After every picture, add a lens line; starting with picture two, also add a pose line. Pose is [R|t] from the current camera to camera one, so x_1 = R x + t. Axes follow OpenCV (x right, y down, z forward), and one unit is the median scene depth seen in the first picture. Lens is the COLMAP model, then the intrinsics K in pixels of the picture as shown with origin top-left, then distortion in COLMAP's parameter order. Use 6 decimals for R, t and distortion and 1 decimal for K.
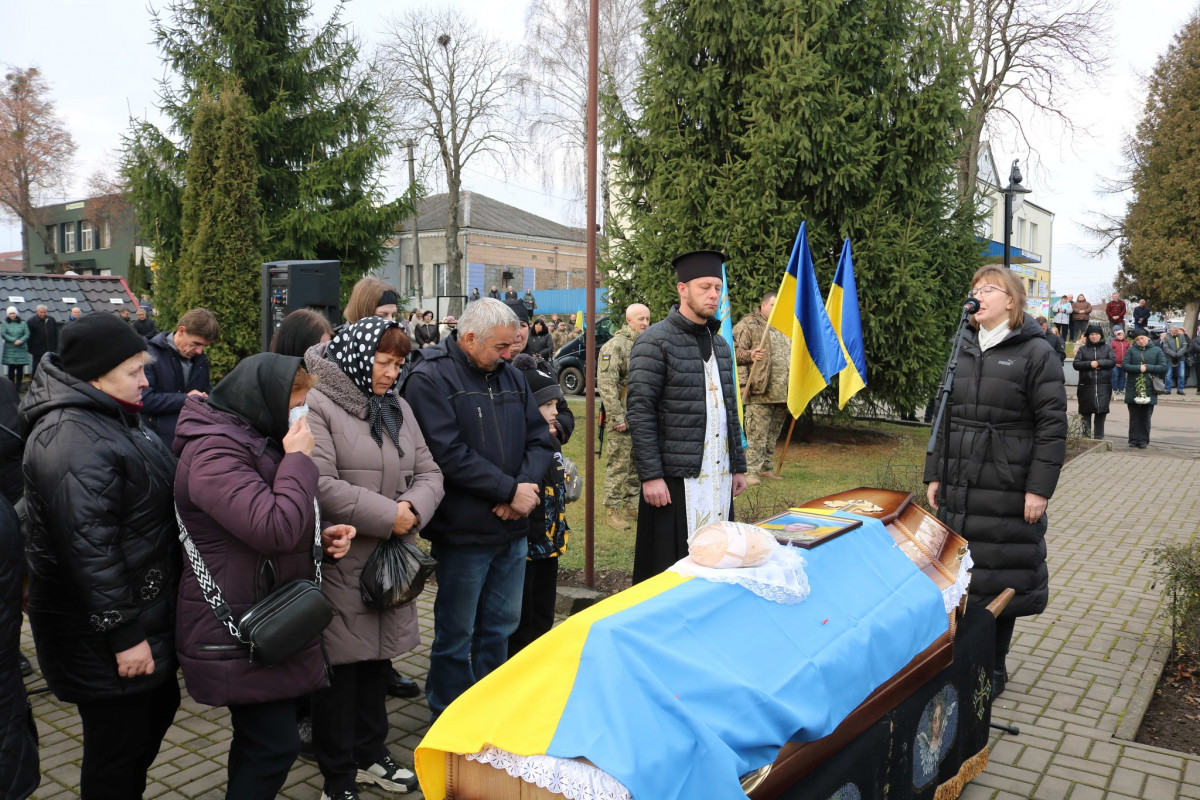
lens RADIAL K [[1030.7, 0, 592.8], [0, 1030.7, 410.1], [0, 0, 1]] dist [-0.076631, 0.082991]
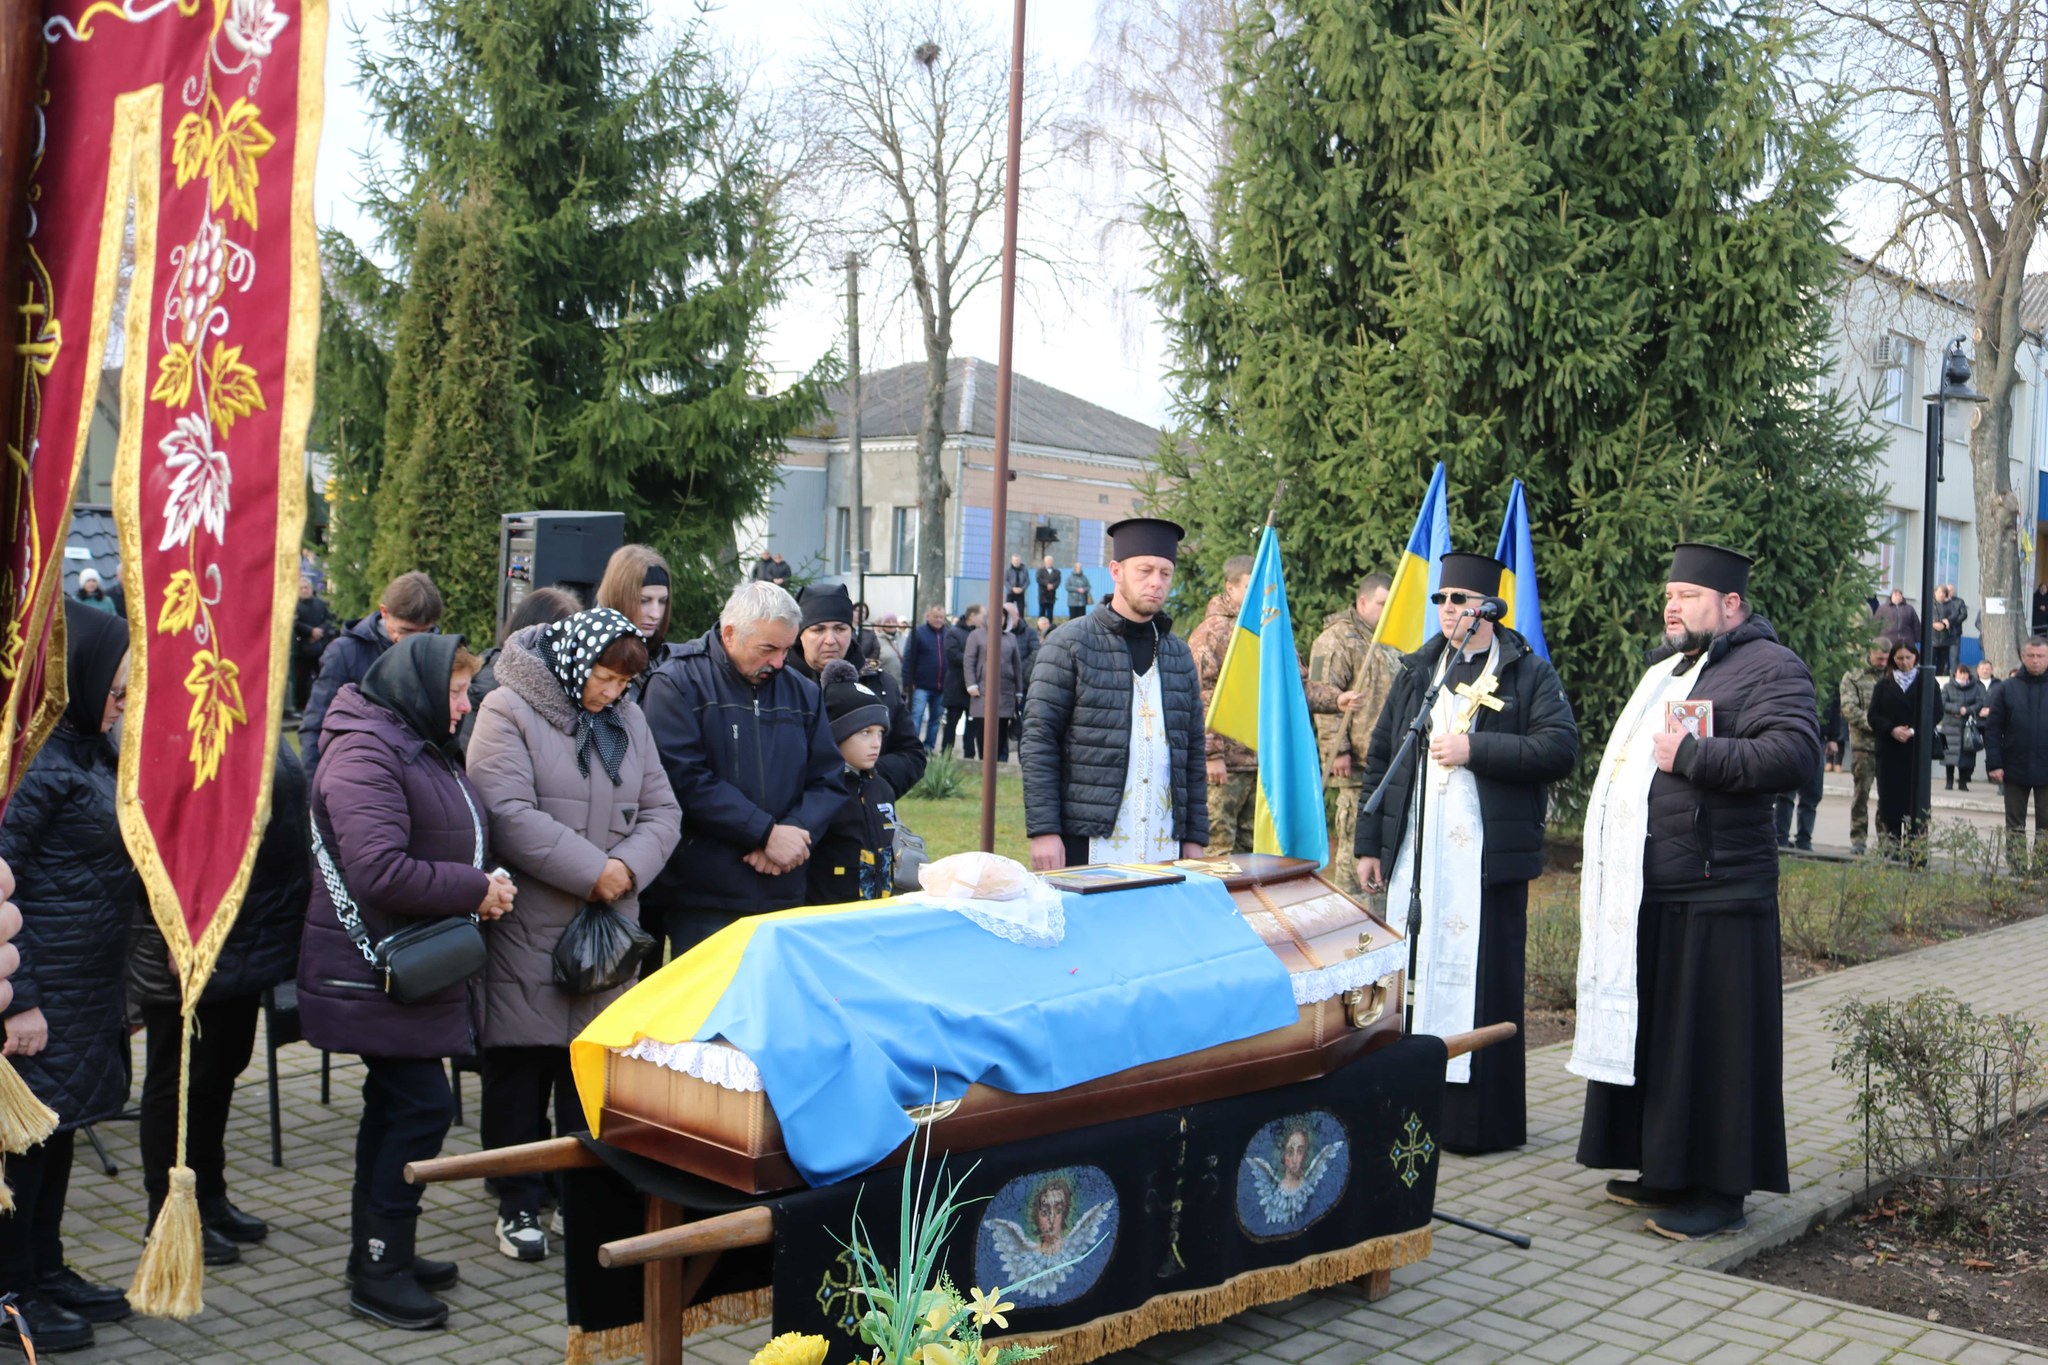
lens RADIAL K [[2262.3, 0, 1033.3], [0, 2262.3, 692.5], [0, 0, 1]] dist [0.005128, 0.000000]
pose [[0.993917, 0.032350, -0.105269, 0.062309], [-0.038484, 0.997645, -0.056775, 0.011875], [0.103184, 0.060481, 0.992822, -0.133815]]
